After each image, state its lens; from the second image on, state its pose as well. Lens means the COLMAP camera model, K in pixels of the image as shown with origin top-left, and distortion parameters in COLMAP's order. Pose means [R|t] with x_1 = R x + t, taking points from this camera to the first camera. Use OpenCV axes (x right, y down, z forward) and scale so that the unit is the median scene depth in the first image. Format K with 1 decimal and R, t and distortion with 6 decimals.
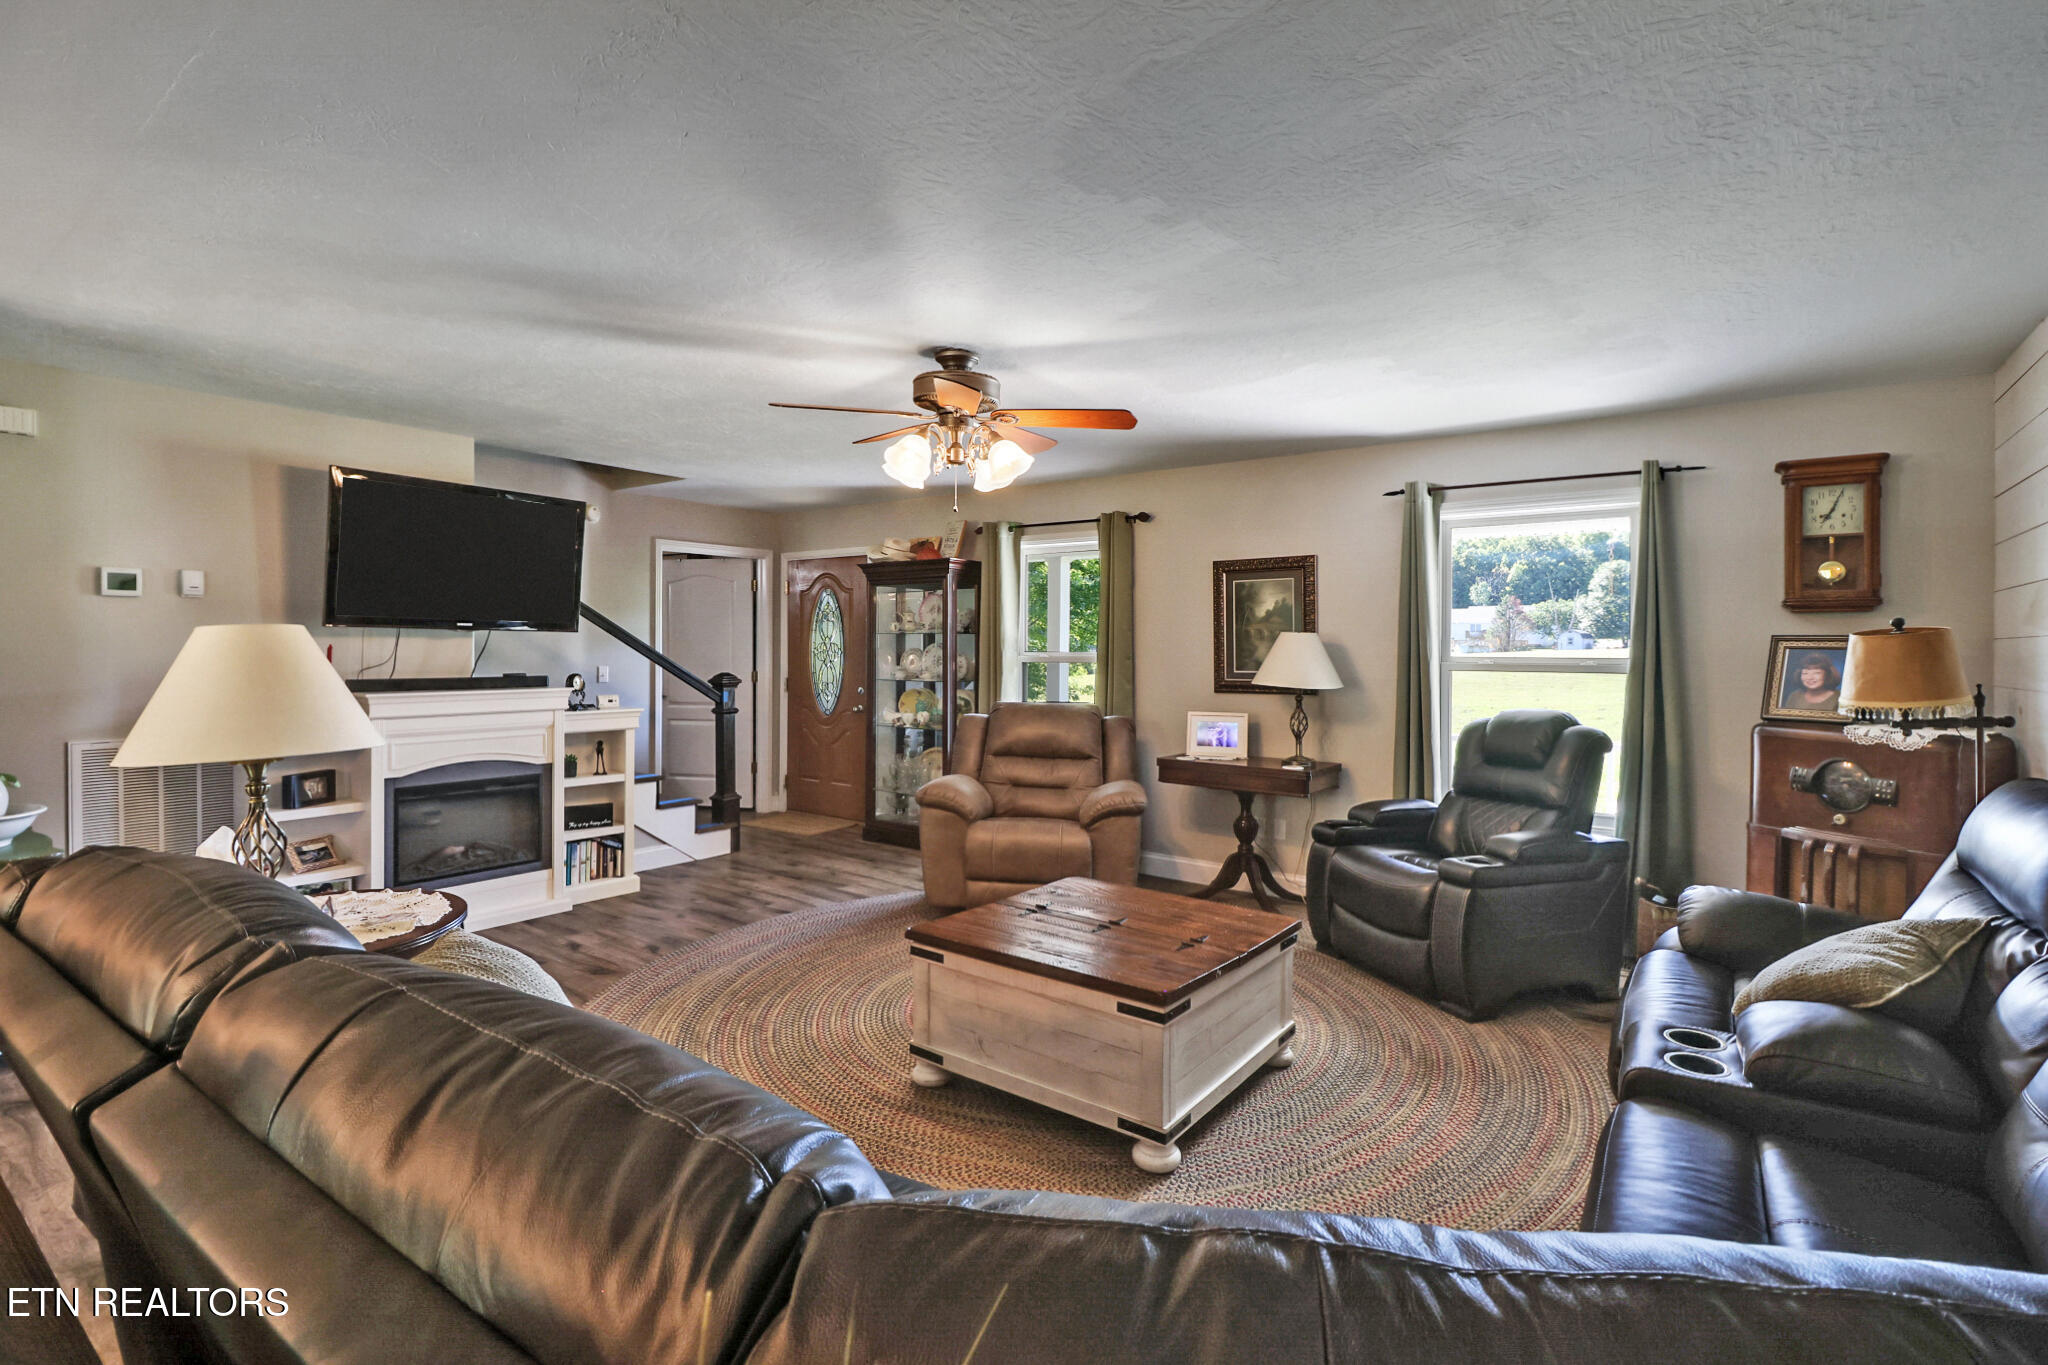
lens RADIAL K [[945.4, 0, 1024.9], [0, 945.4, 670.0], [0, 0, 1]] dist [-0.012505, -0.000208]
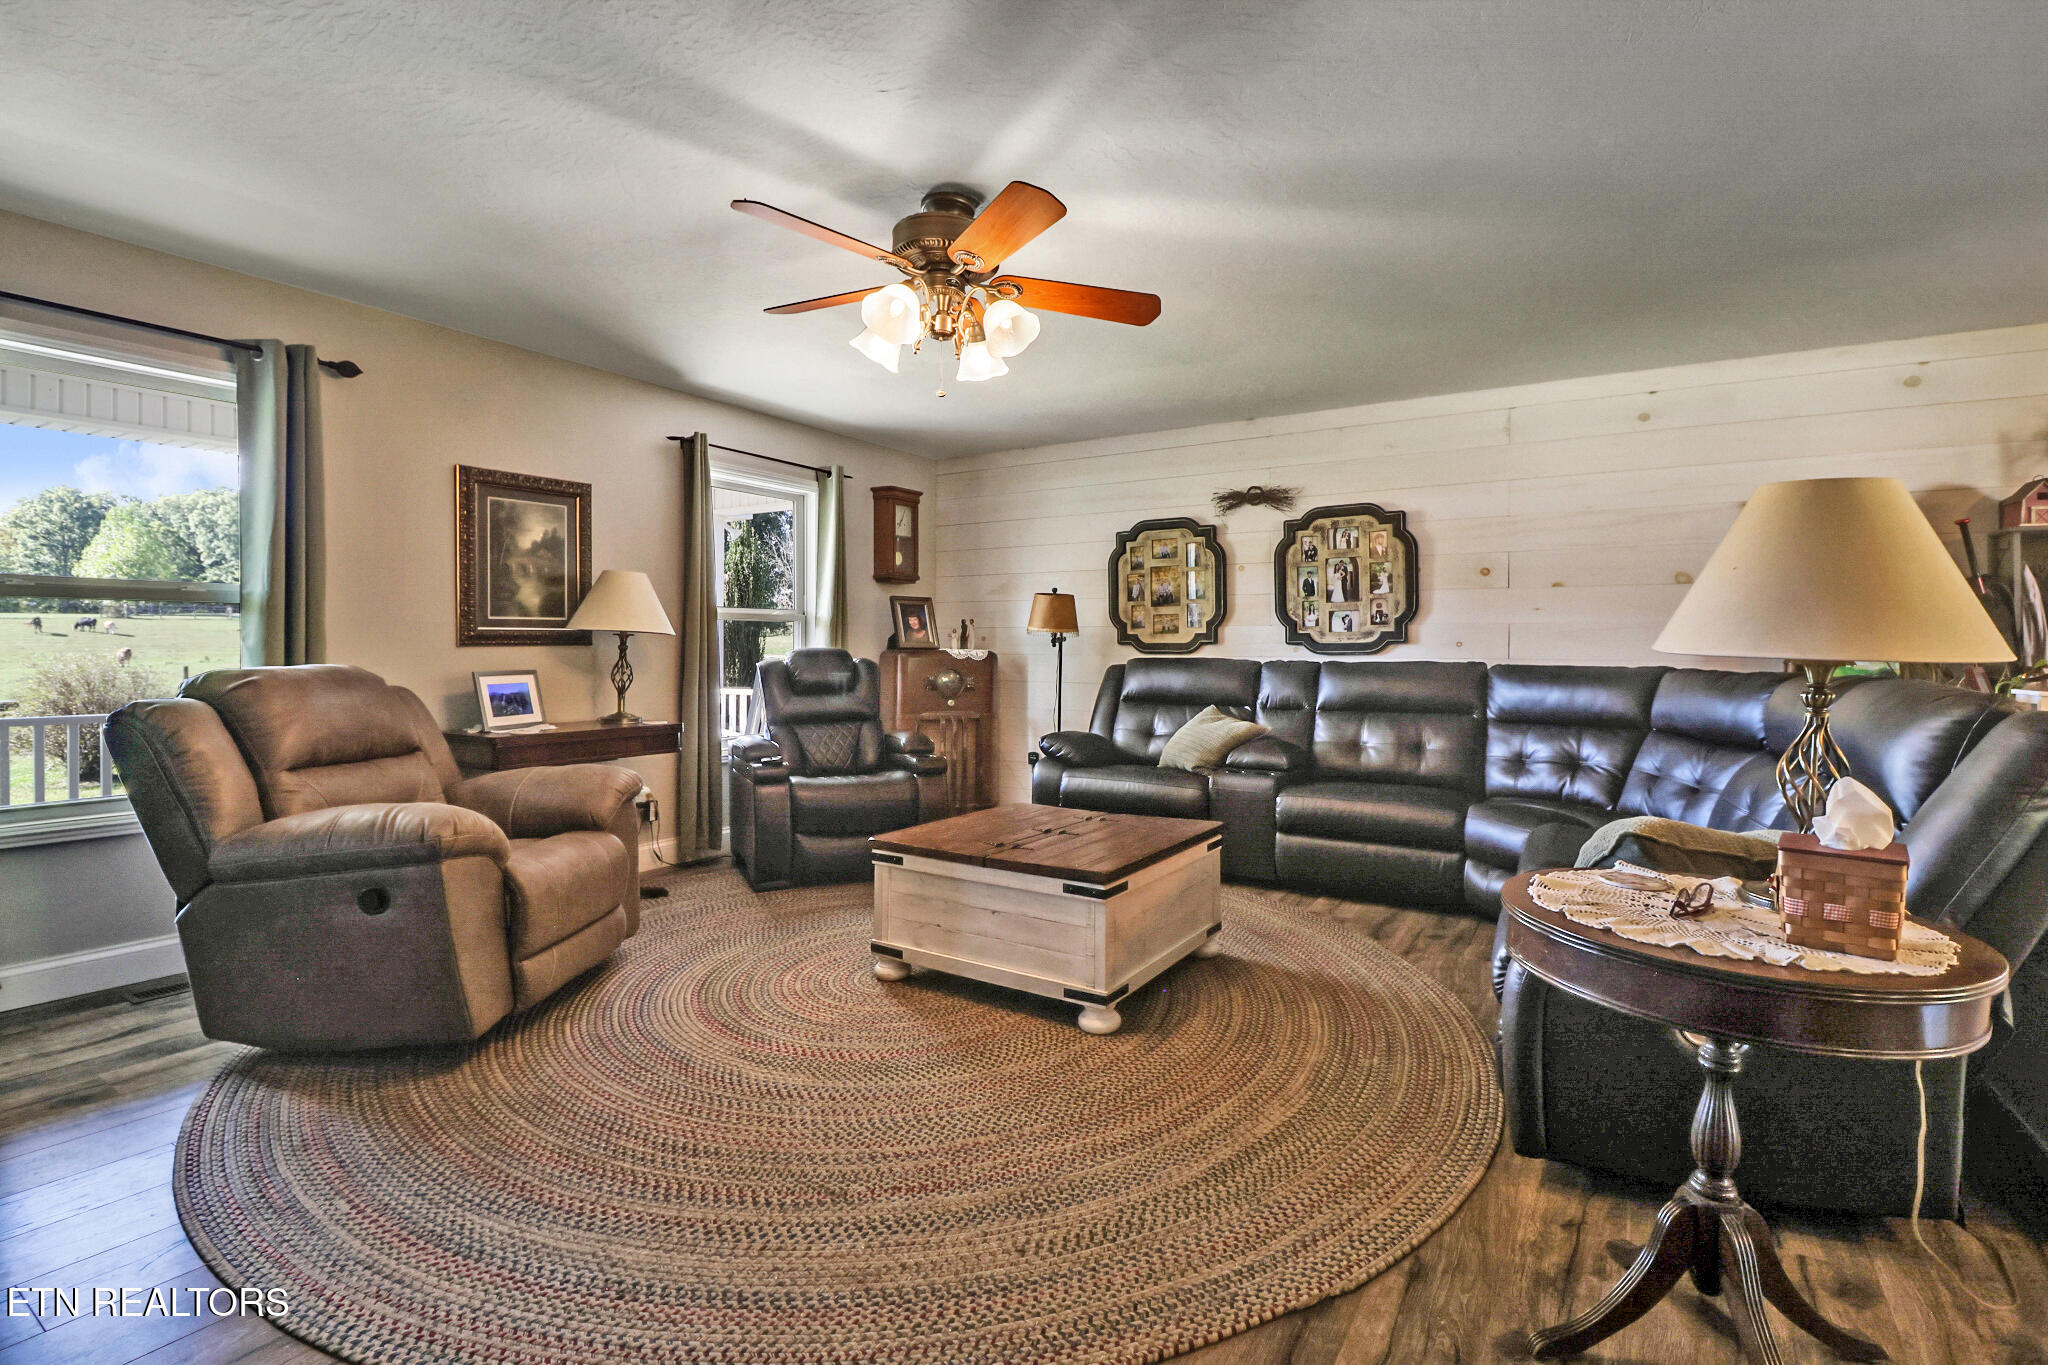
lens RADIAL K [[945.4, 0, 1027.2], [0, 945.4, 681.0], [0, 0, 1]] dist [-0.012505, -0.000208]
pose [[-0.071669, -0.049218, 0.996213, -0.619917], [0.013449, 0.998643, 0.050306, 0.022490], [-0.997338, 0.017004, -0.070910, 0.685807]]
